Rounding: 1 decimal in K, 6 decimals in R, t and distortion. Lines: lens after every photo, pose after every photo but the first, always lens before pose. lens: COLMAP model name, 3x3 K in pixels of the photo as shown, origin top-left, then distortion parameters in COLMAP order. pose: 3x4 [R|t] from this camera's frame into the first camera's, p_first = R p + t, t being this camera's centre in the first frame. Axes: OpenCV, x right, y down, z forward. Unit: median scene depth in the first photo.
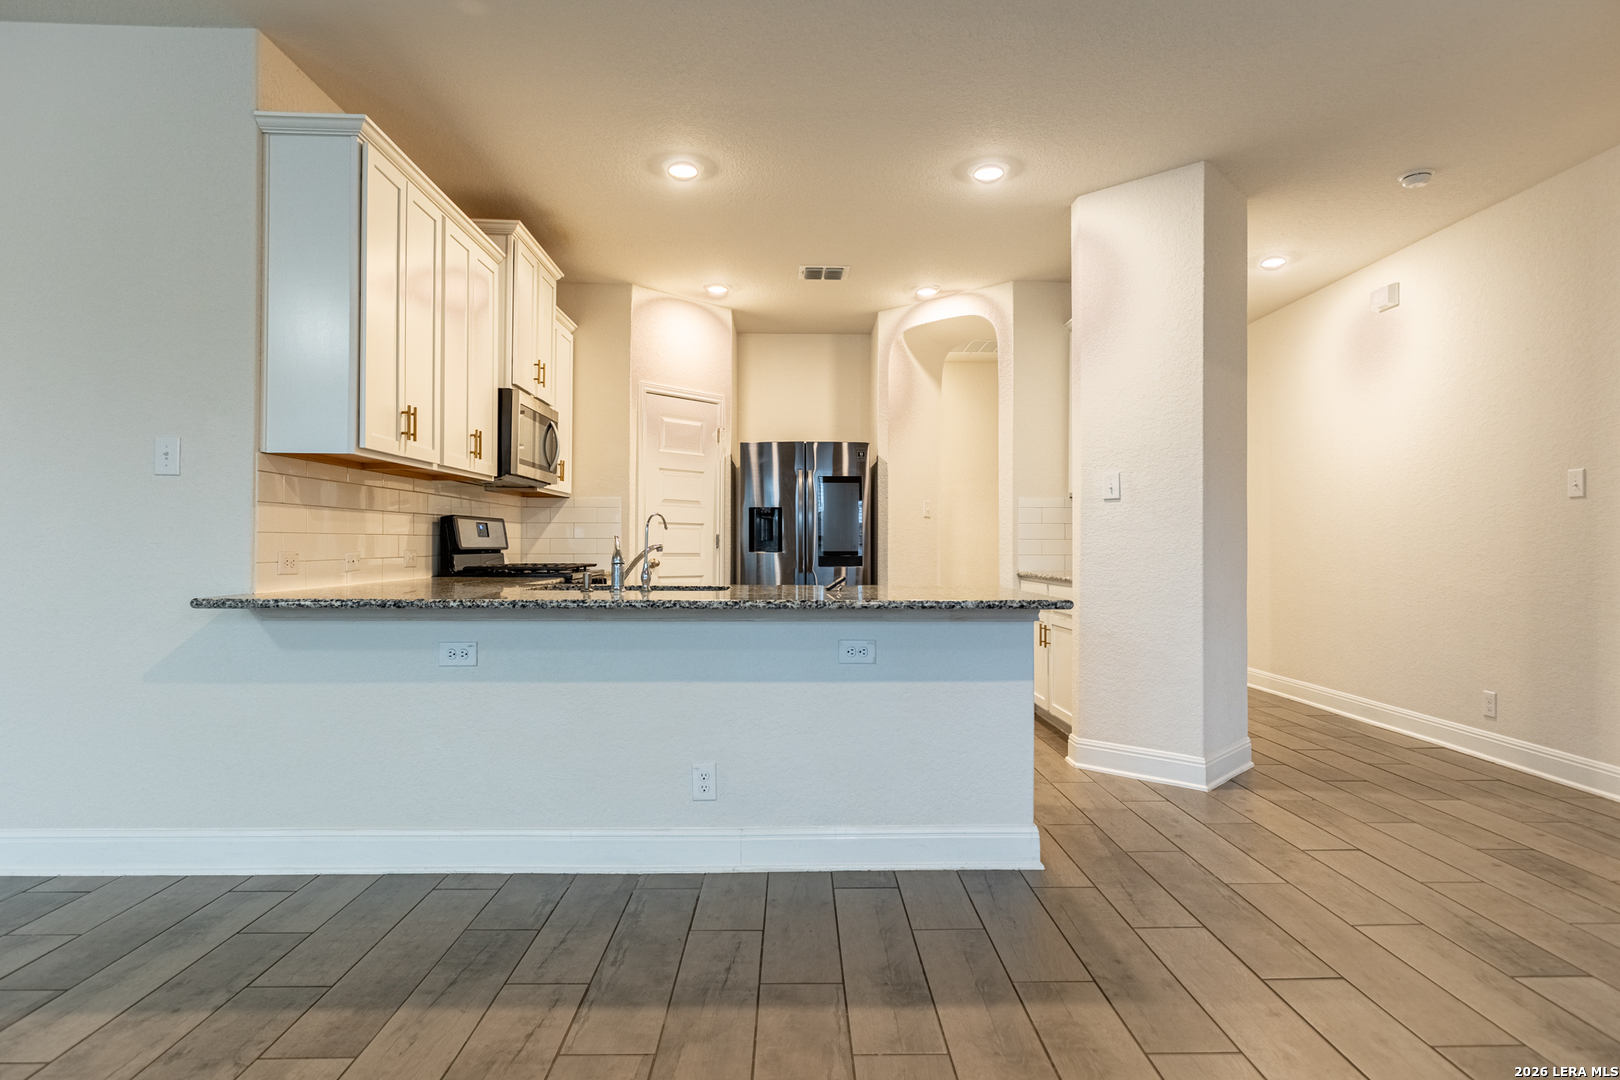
lens RADIAL K [[910.8, 0, 816.8], [0, 910.8, 540.3], [0, 0, 1]] dist [0.001142, 0.000715]
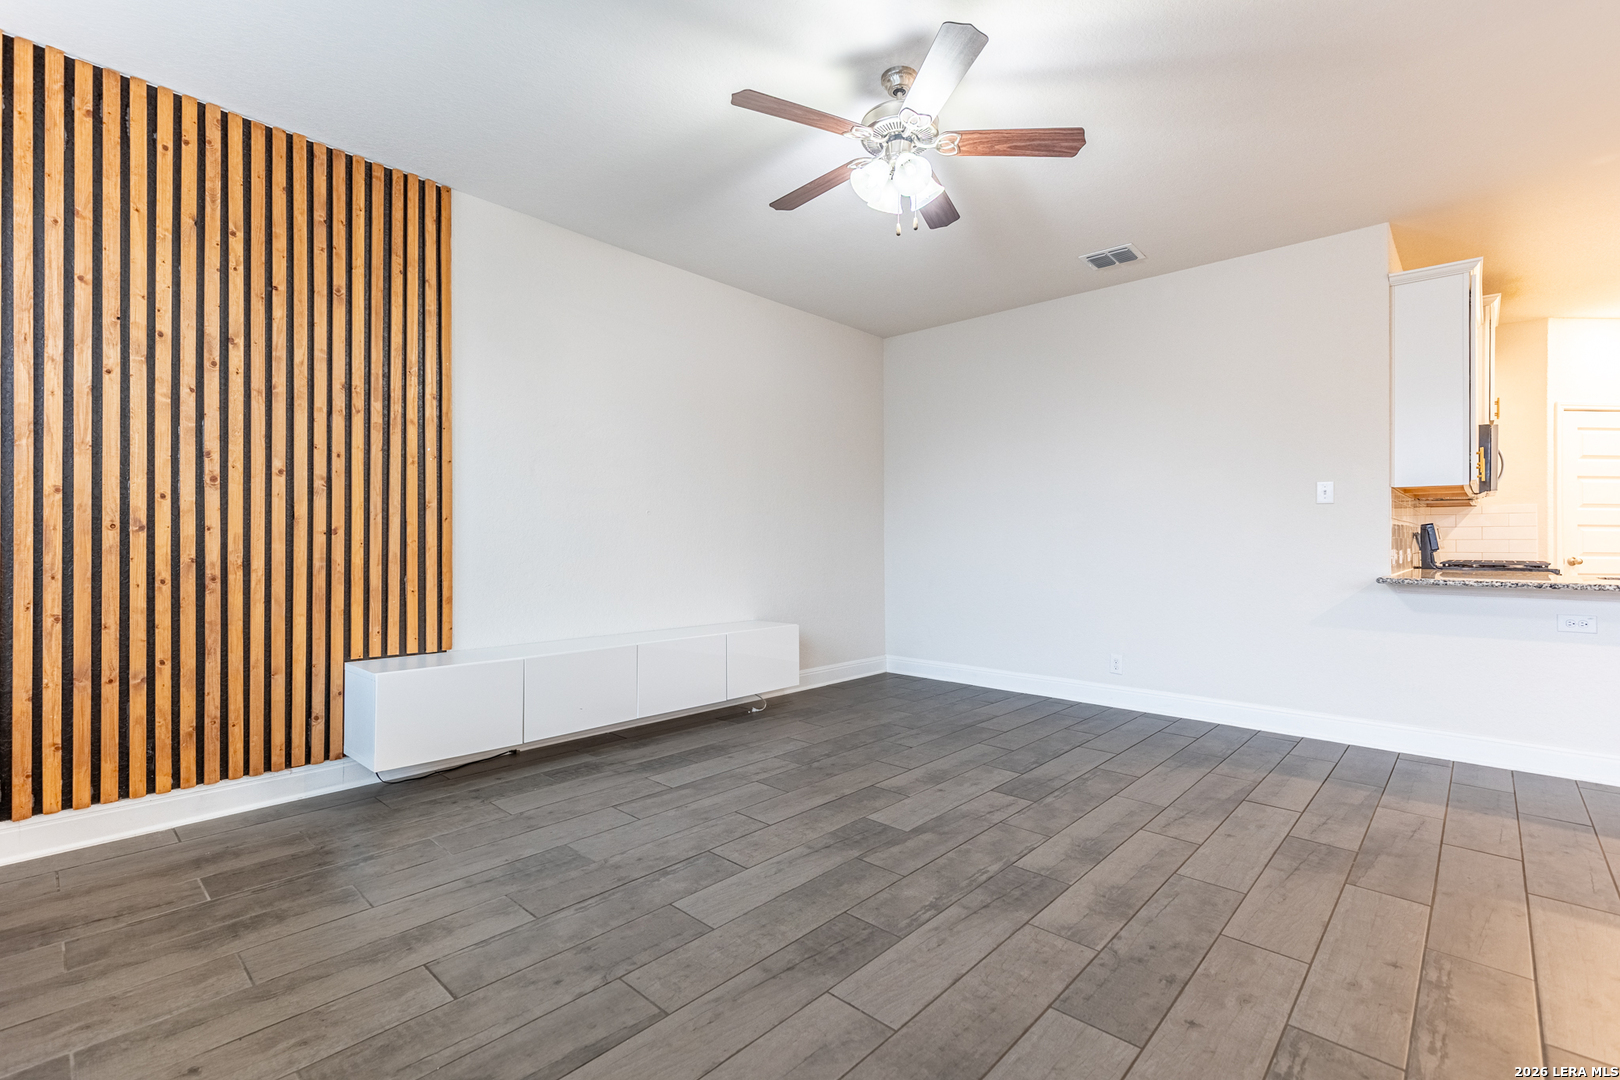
lens RADIAL K [[725.4, 0, 810.1], [0, 725.4, 542.6], [0, 0, 1]] dist [0.001391, 0.000197]
pose [[0.713168, -0.001885, -0.700990, -0.631993], [0.005100, 0.999984, 0.002500, -0.012095], [0.700974, -0.005358, 0.713166, -0.867976]]
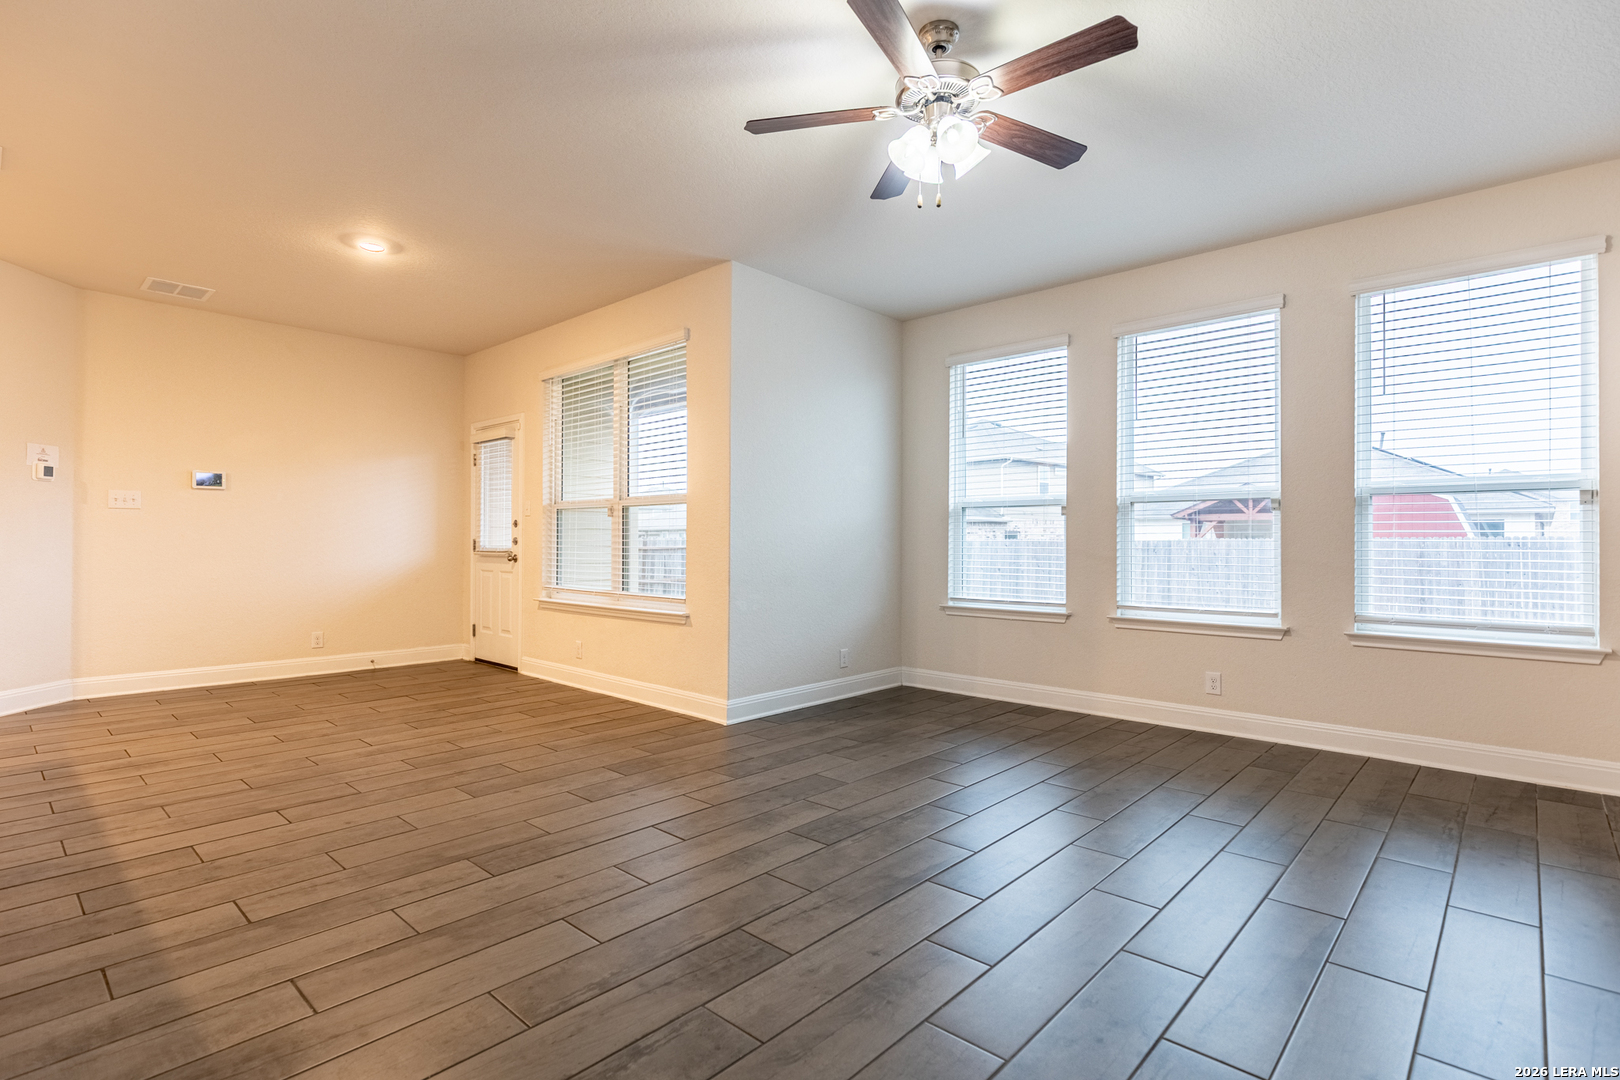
lens RADIAL K [[785.9, 0, 808.6], [0, 785.9, 541.6], [0, 0, 1]] dist [-0.001577, -0.000128]
pose [[-0.716146, -0.003974, 0.697940, -2.079612], [-0.010054, 0.999939, -0.004622, -0.005261], [-0.697878, -0.010327, -0.716142, 1.106766]]
